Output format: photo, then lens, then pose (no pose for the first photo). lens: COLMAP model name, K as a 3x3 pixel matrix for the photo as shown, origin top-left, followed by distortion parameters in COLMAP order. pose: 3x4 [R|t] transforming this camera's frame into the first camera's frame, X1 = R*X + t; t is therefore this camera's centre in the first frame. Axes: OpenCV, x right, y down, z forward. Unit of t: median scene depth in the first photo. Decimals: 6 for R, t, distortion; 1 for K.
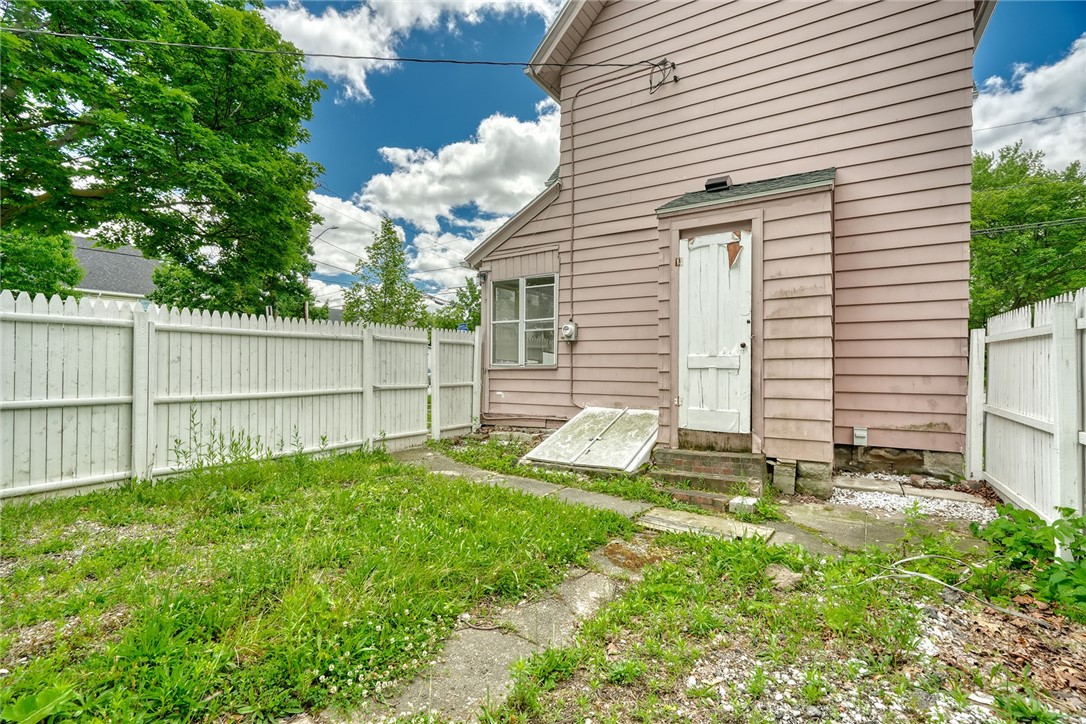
lens RADIAL K [[494.7, 0, 538.9], [0, 494.7, 360.0], [0, 0, 1]] dist [-0.002211, 0.001620]
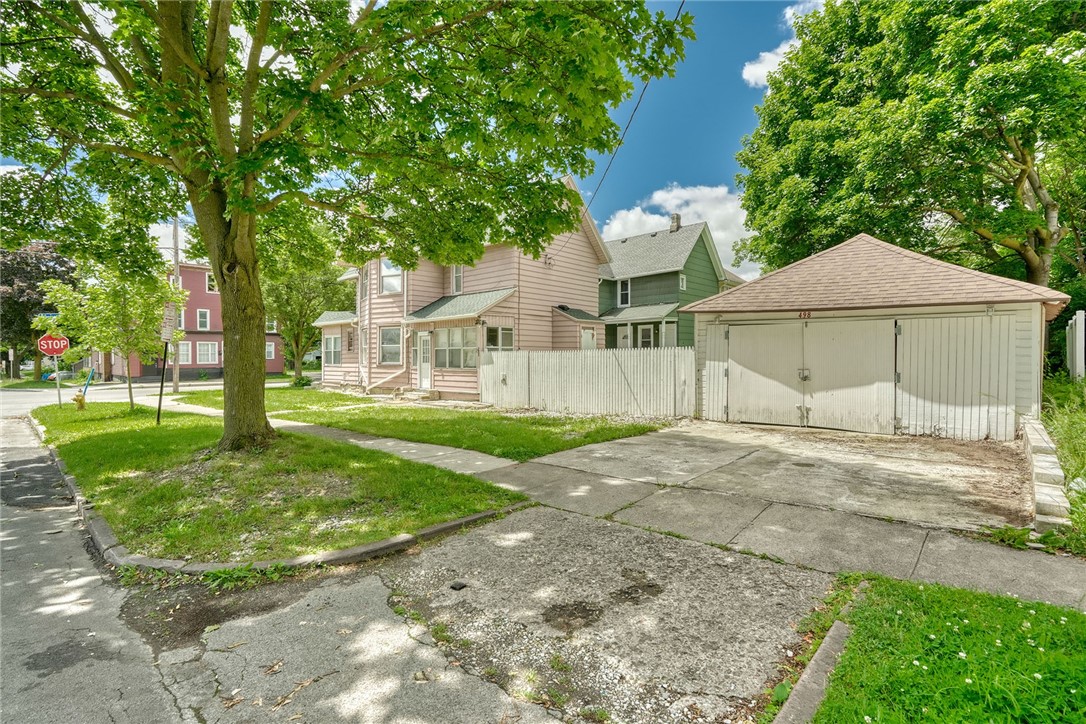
lens RADIAL K [[494.7, 0, 538.9], [0, 494.7, 360.0], [0, 0, 1]] dist [-0.002211, 0.001620]
pose [[0.206953, -0.005774, 0.978334, -3.065174], [-0.006477, 0.999953, 0.007271, -0.062720], [-0.978329, -0.007842, 0.206906, 0.604746]]
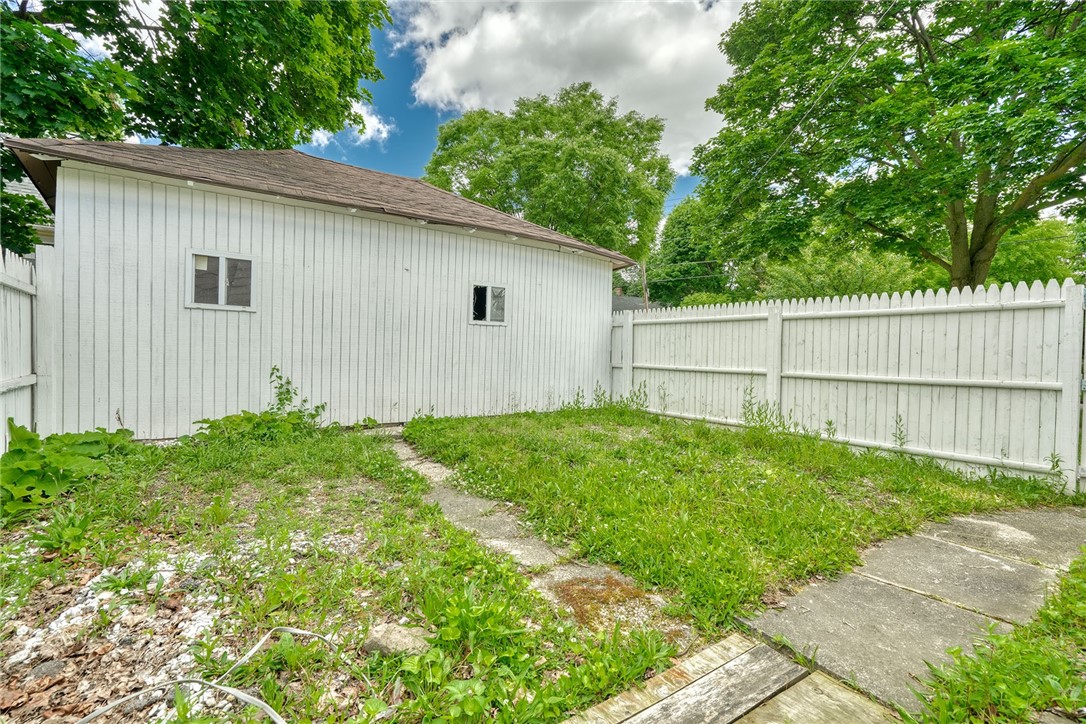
lens RADIAL K [[528.0, 0, 543.0], [0, 528.0, 362.0], [0, 0, 1]] dist [0.000303, 0.000490]
pose [[-0.386746, 0.015855, -0.922050, 0.587595], [-0.000206, 0.999851, 0.017279, 0.021142], [0.922186, 0.006873, -0.386685, 0.768660]]
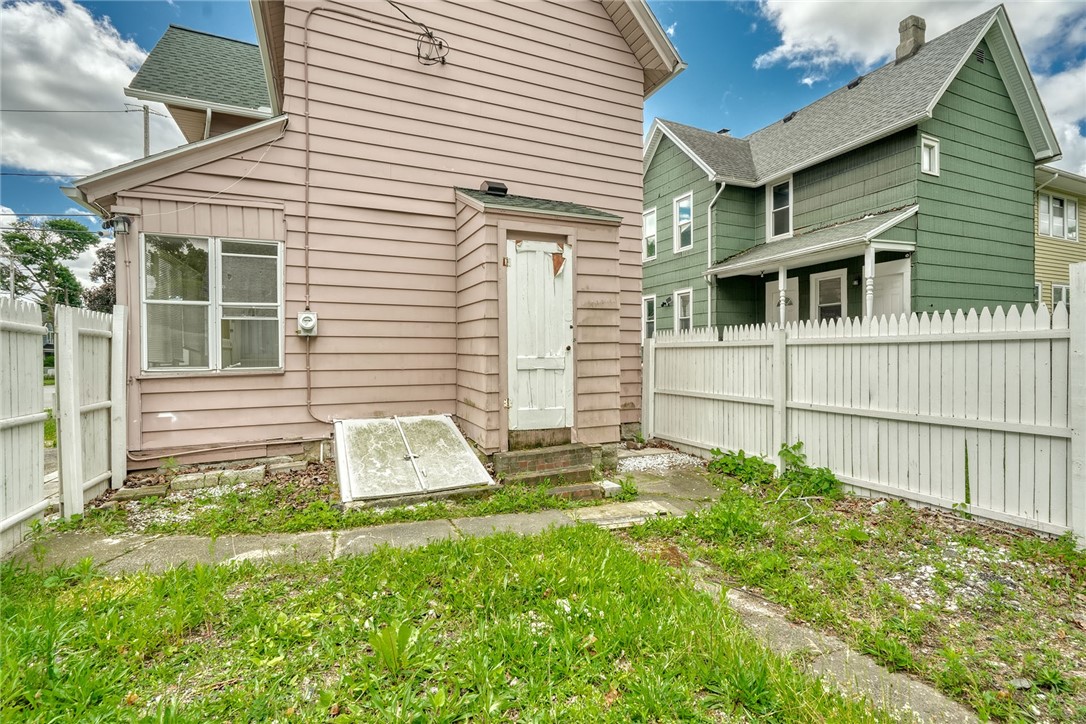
lens RADIAL K [[494.7, 0, 538.9], [0, 494.7, 360.0], [0, 0, 1]] dist [-0.002211, 0.001620]
pose [[0.565757, -0.013638, 0.824459, -0.503552], [0.001772, 0.999881, 0.015323, -0.018428], [-0.824570, -0.007208, 0.565714, 0.395083]]
